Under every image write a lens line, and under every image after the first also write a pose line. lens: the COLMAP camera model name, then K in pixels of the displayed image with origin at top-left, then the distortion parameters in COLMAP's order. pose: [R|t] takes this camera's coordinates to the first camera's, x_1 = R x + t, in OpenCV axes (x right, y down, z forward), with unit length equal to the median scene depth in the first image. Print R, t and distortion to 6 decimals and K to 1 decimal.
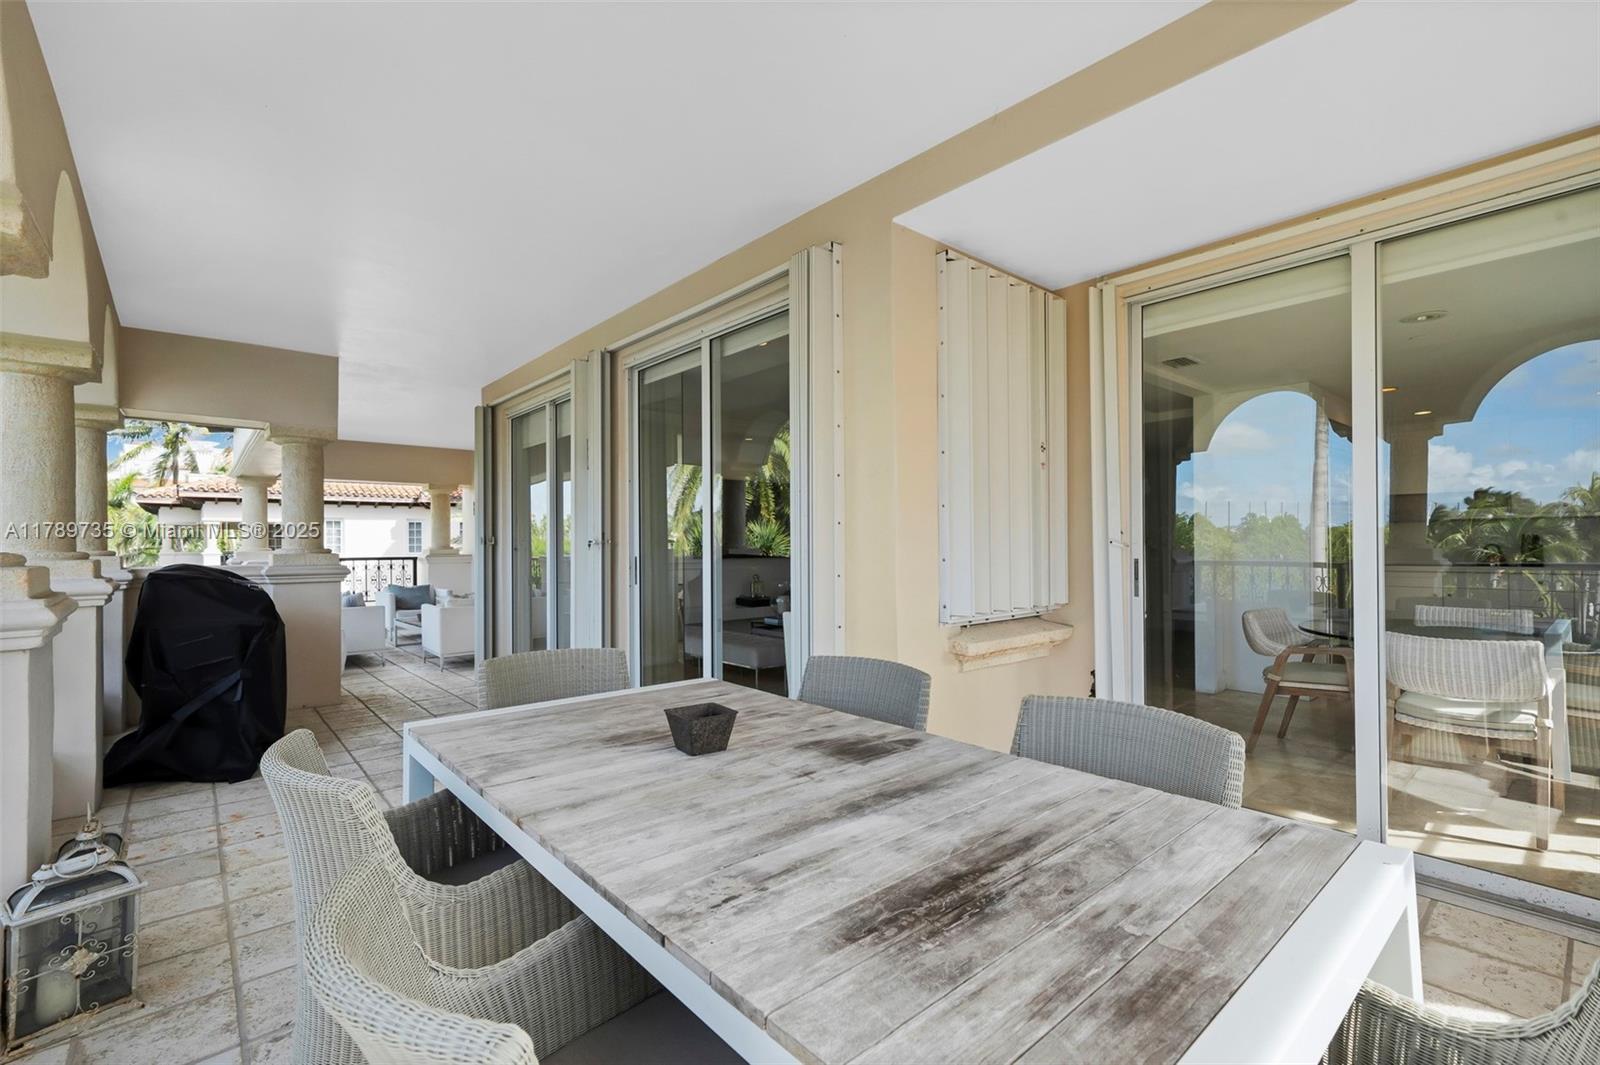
lens RADIAL K [[713.0, 0, 798.9], [0, 713.0, 534.4], [0, 0, 1]] dist [-0.002329, -0.000582]
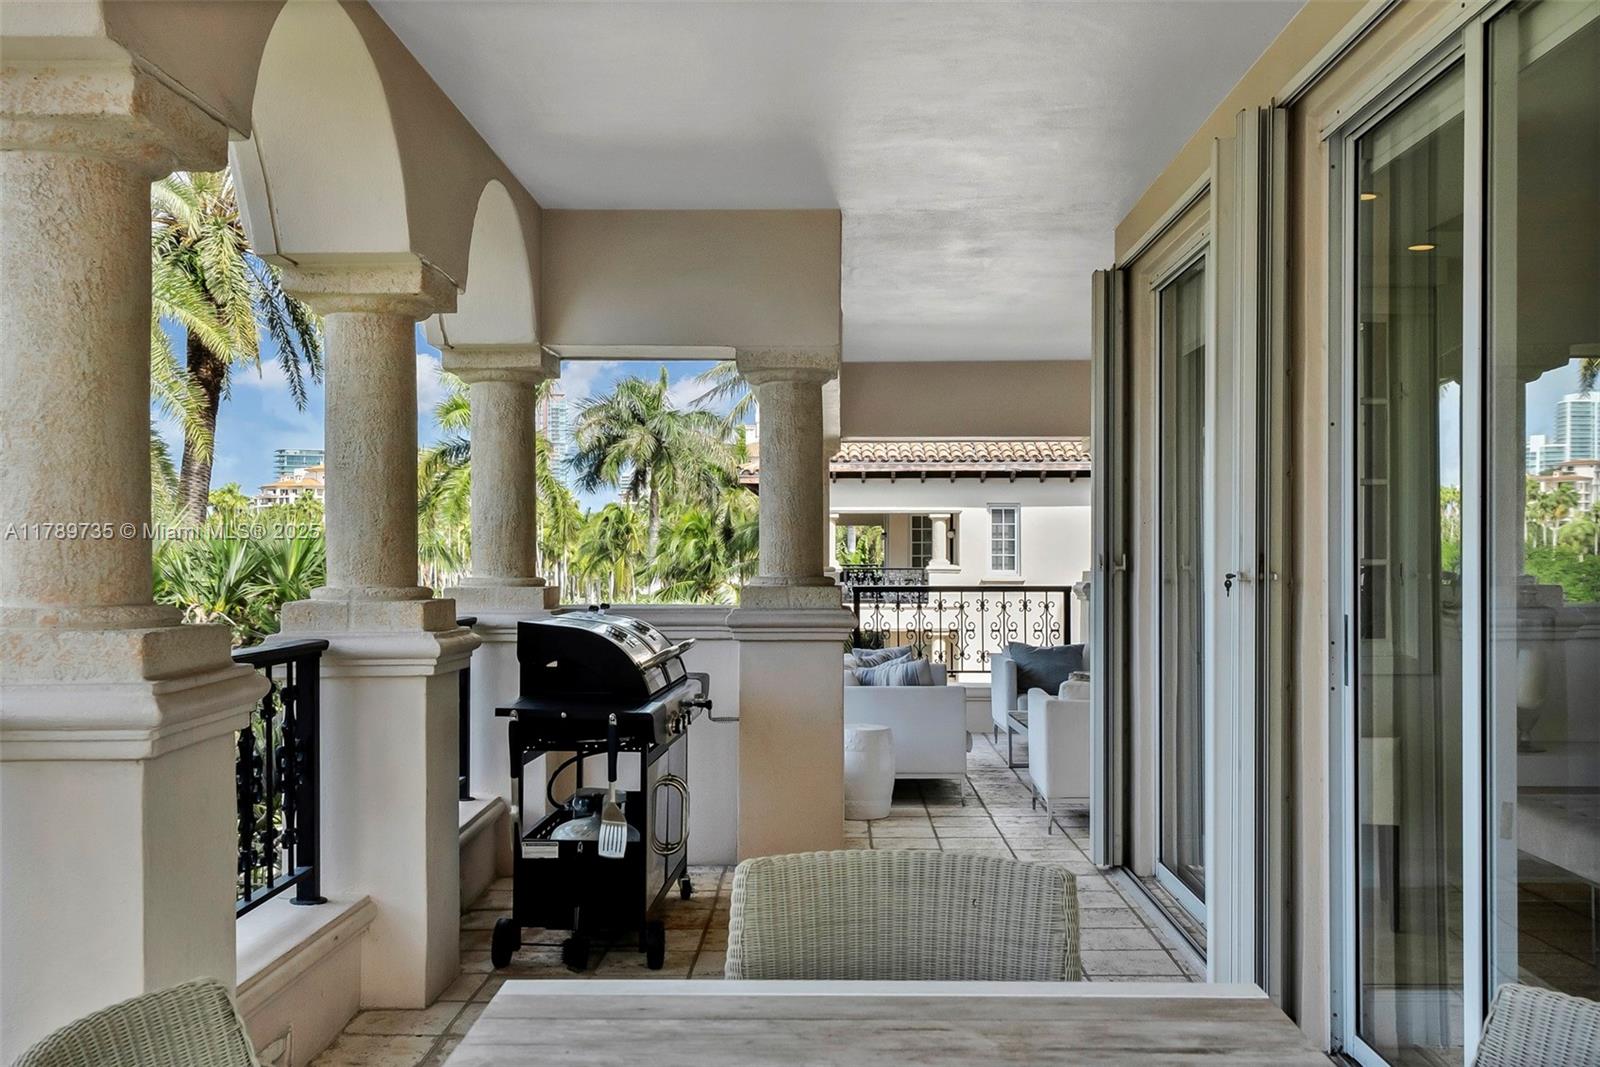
lens RADIAL K [[1584.4, 0, 804.2], [0, 1584.4, 544.5], [0, 0, 1]] dist [0.012717, 0.000000]
pose [[0.735426, 0.000556, -0.677605, 0.114658], [0.007816, 0.999926, 0.009303, -0.014120], [0.677560, -0.012138, 0.735367, 0.122047]]
